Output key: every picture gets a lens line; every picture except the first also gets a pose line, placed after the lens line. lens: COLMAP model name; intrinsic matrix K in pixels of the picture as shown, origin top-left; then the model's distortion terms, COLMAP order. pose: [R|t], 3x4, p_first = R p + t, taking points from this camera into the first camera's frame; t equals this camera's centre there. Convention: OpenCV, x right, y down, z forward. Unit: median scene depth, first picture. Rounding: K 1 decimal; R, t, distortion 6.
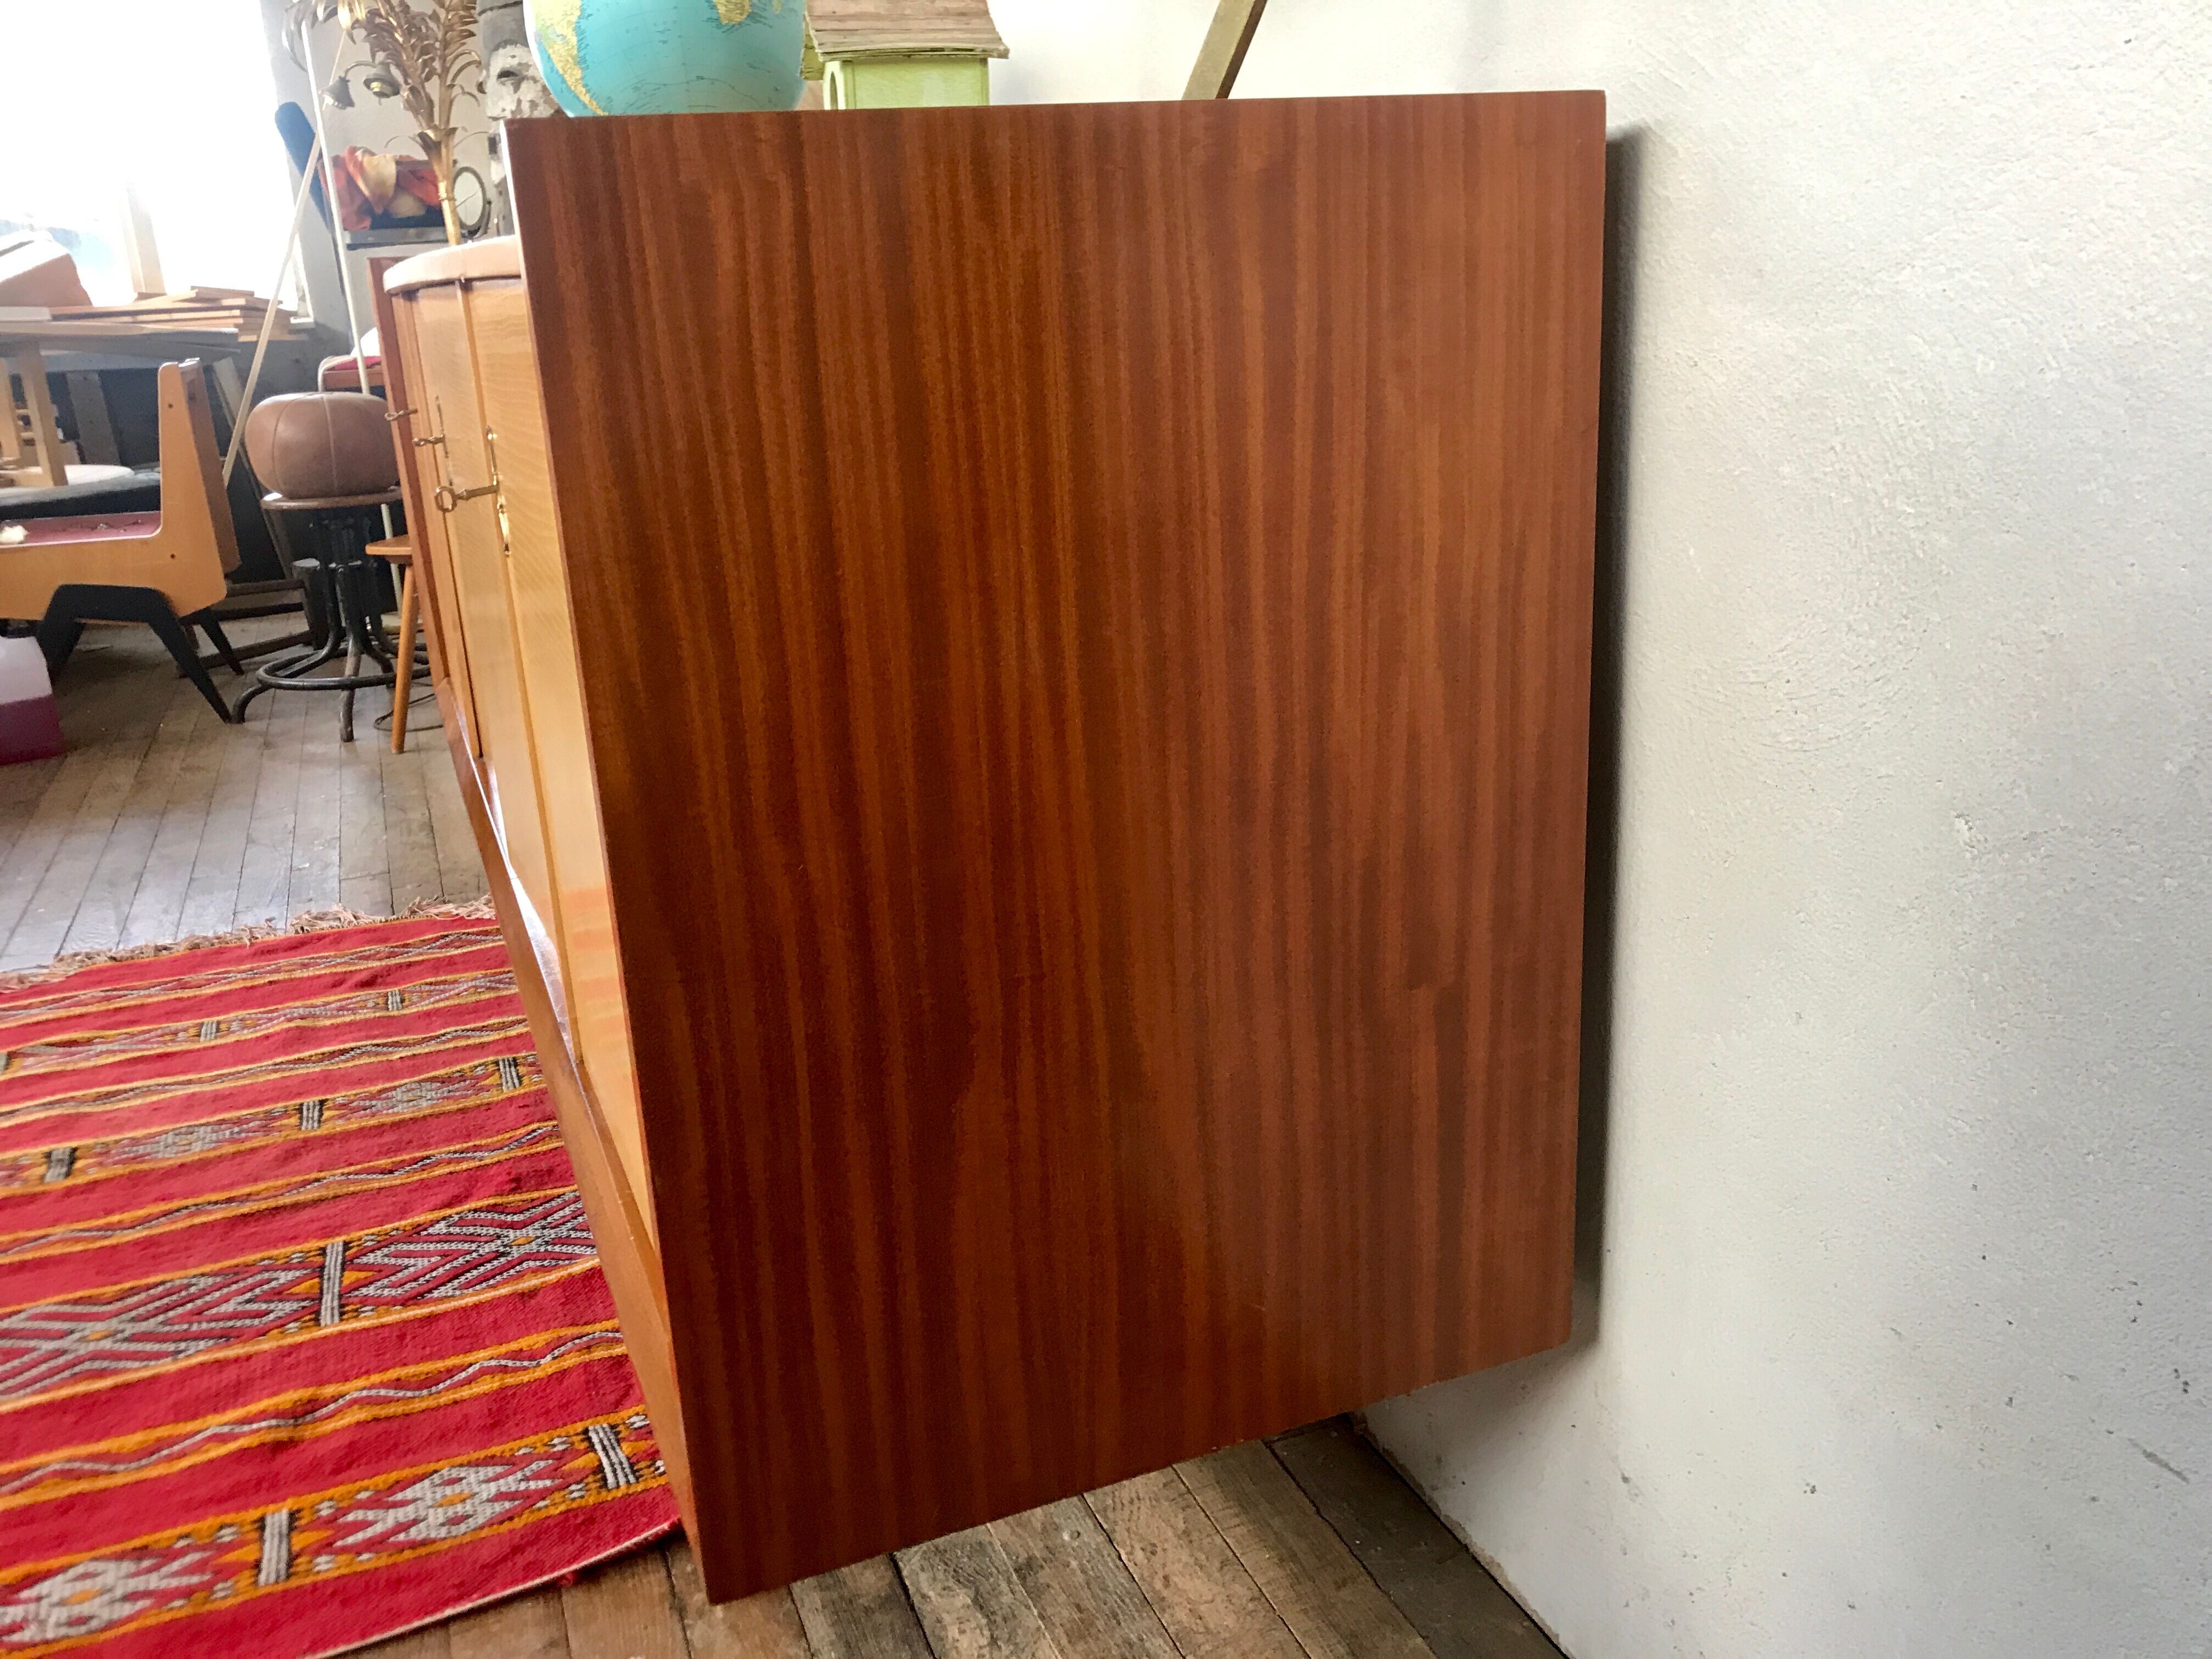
lens RADIAL K [[1806.6, 0, 1119.3], [0, 1806.6, 836.9], [0, 0, 1]] dist [0.020312, 0.008751]
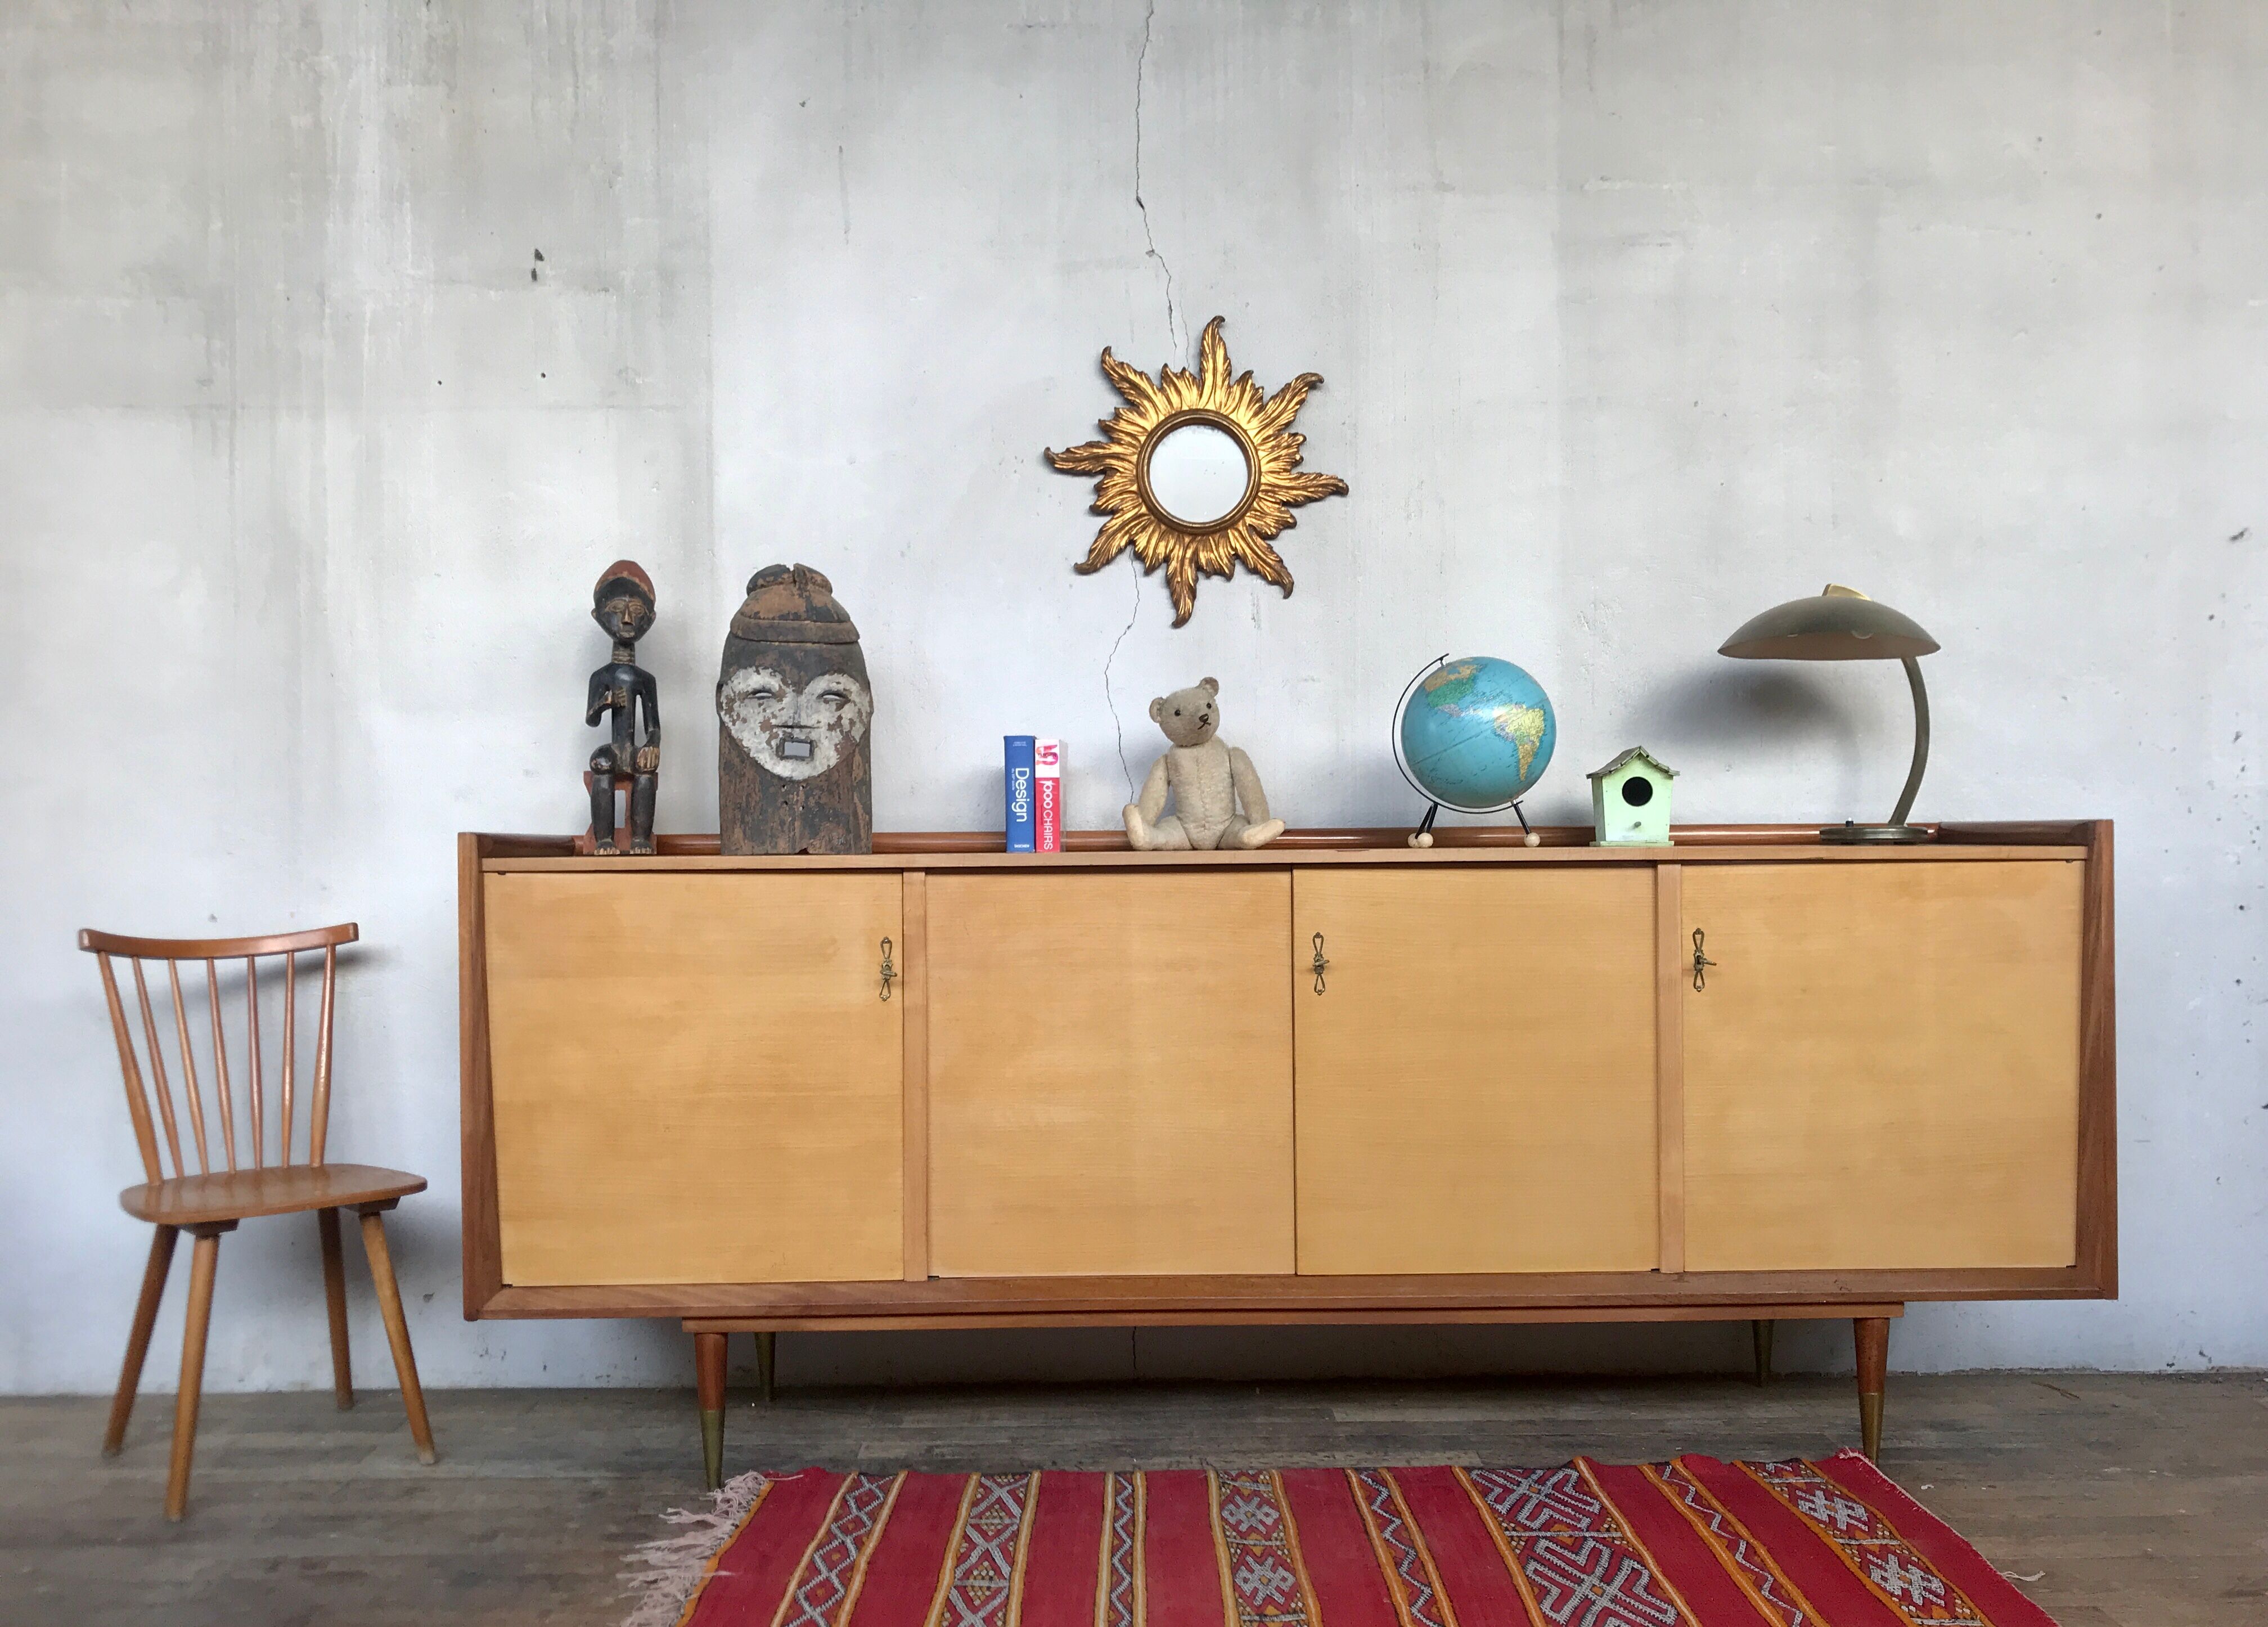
lens RADIAL K [[1851.1, 0, 1139.2], [0, 1851.1, 844.4], [0, 0, 1]] dist [0.025742, -0.002236]
pose [[0.370884, 0.035953, 0.927983, -2.055726], [0.268637, 0.952377, -0.144263, -0.148464], [-0.888977, 0.302796, 0.343563, 0.652293]]
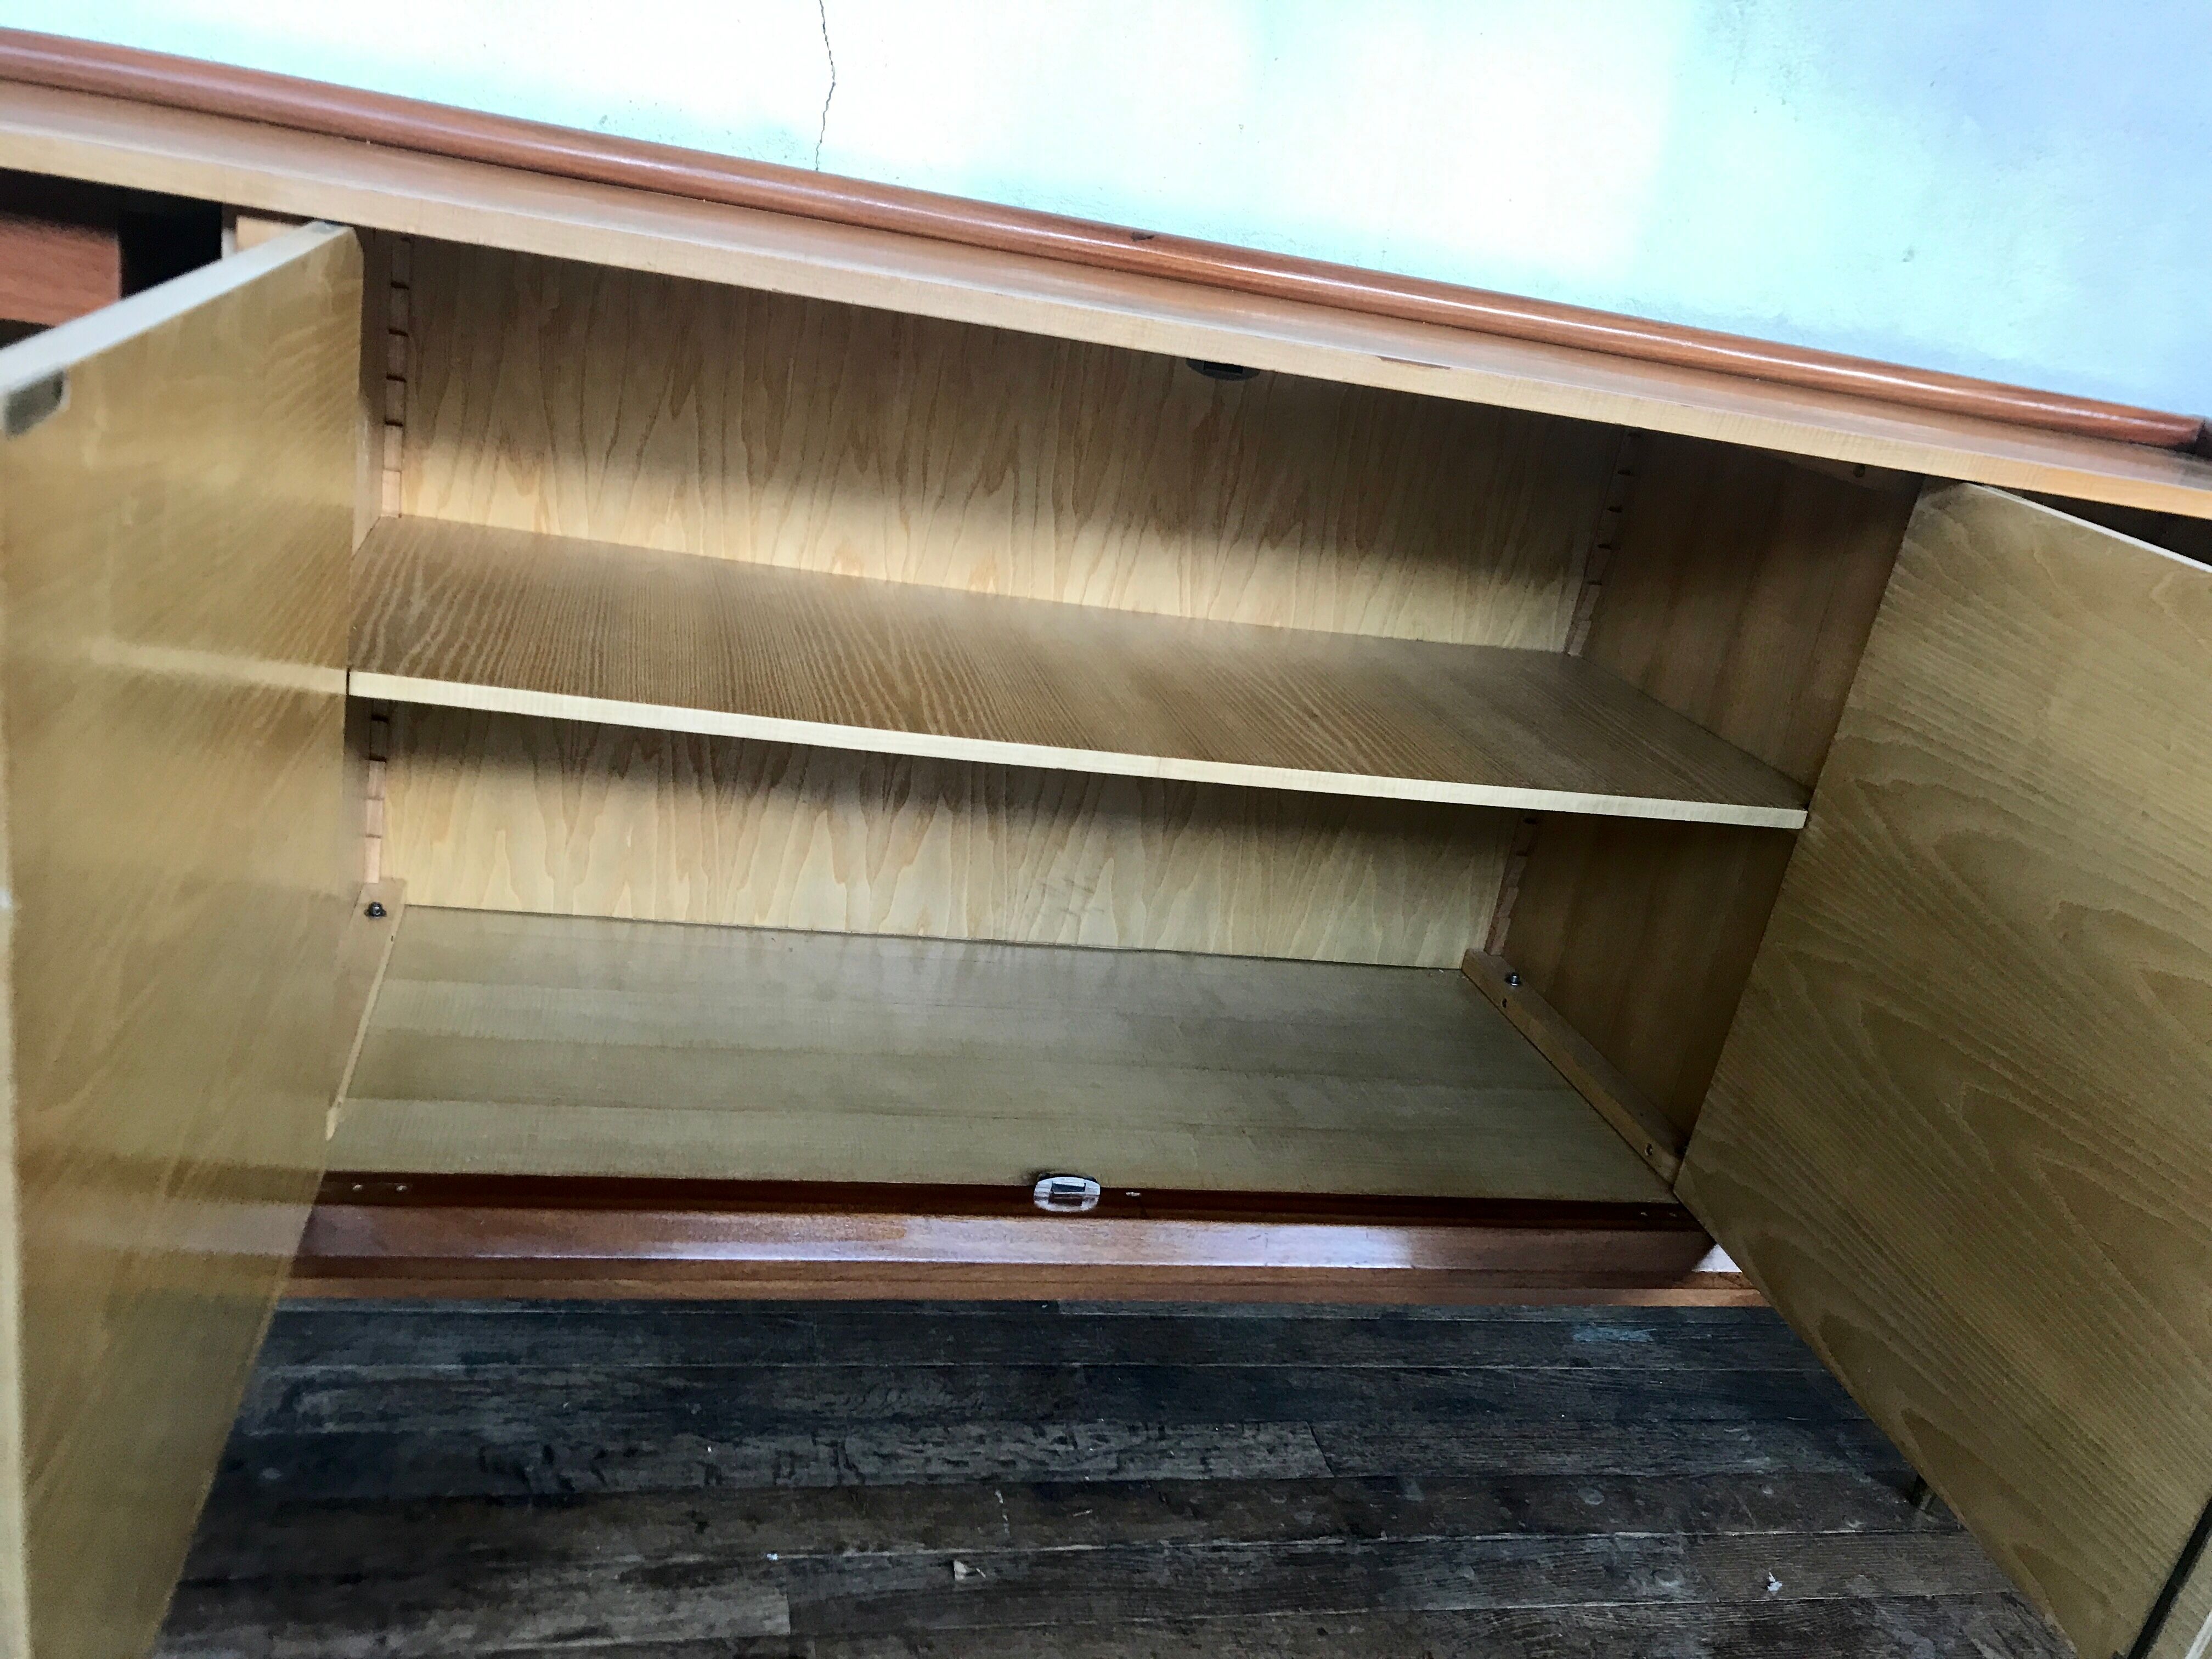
lens RADIAL K [[1806.6, 0, 1112.2], [0, 1806.6, 835.9], [0, 0, 1]] dist [0.020312, 0.008751]
pose [[0.151511, -0.271554, 0.950422, -1.139985], [0.115161, 0.959824, 0.255882, -0.350899], [-0.981724, 0.070682, 0.176696, 1.062702]]
